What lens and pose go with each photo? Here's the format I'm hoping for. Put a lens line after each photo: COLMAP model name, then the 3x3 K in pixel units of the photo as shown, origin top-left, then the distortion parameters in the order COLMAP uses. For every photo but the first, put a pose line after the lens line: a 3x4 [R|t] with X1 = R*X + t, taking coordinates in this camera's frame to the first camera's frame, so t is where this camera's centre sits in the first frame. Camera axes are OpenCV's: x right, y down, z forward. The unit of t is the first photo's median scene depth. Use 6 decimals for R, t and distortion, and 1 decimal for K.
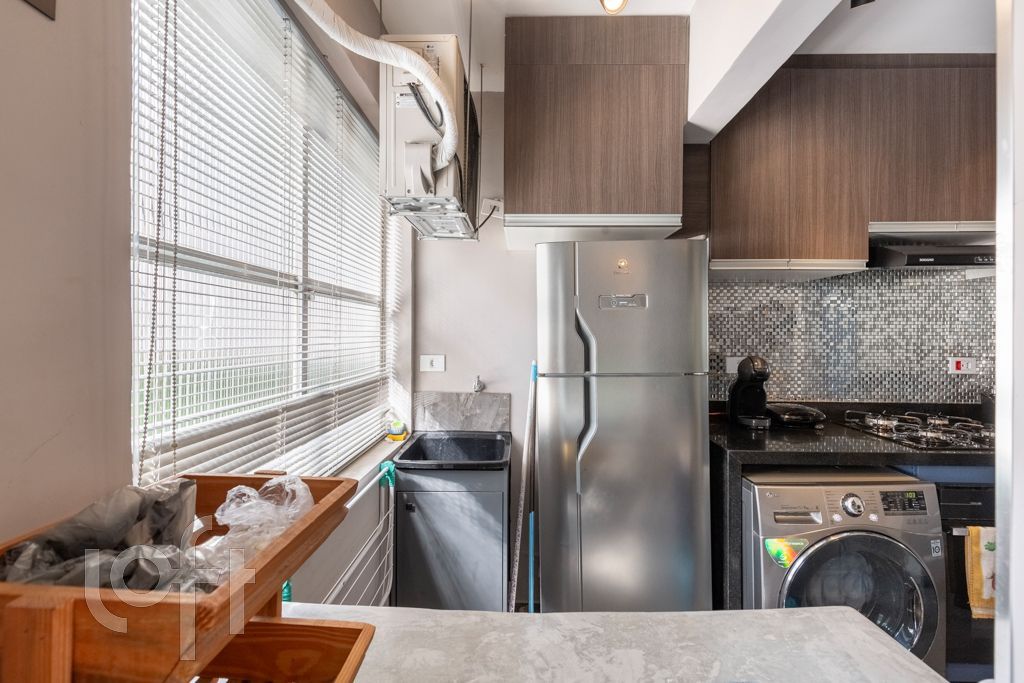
lens RADIAL K [[473.1, 0, 515.4], [0, 473.1, 336.3], [0, 0, 1]] dist [0.015589, -0.004551]
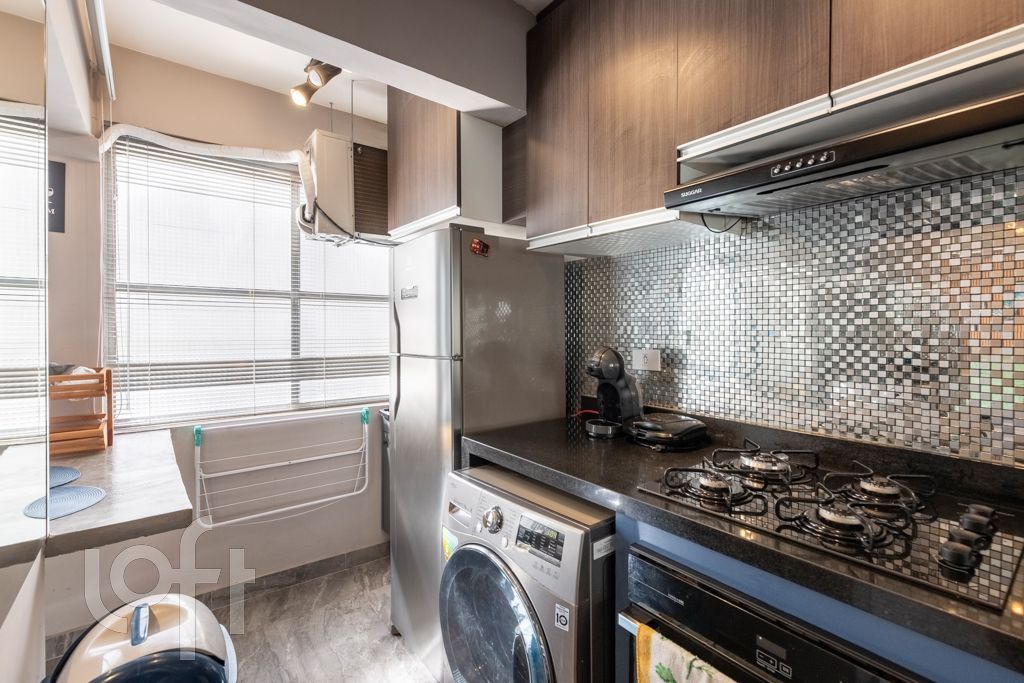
lens RADIAL K [[473.1, 0, 513.2], [0, 473.1, 331.6], [0, 0, 1]] dist [0.015589, -0.004551]
pose [[0.610570, 0.007718, -0.791925, 1.127666], [-0.005639, 0.999970, 0.005397, 0.014511], [0.791942, 0.001170, 0.610595, 0.417820]]
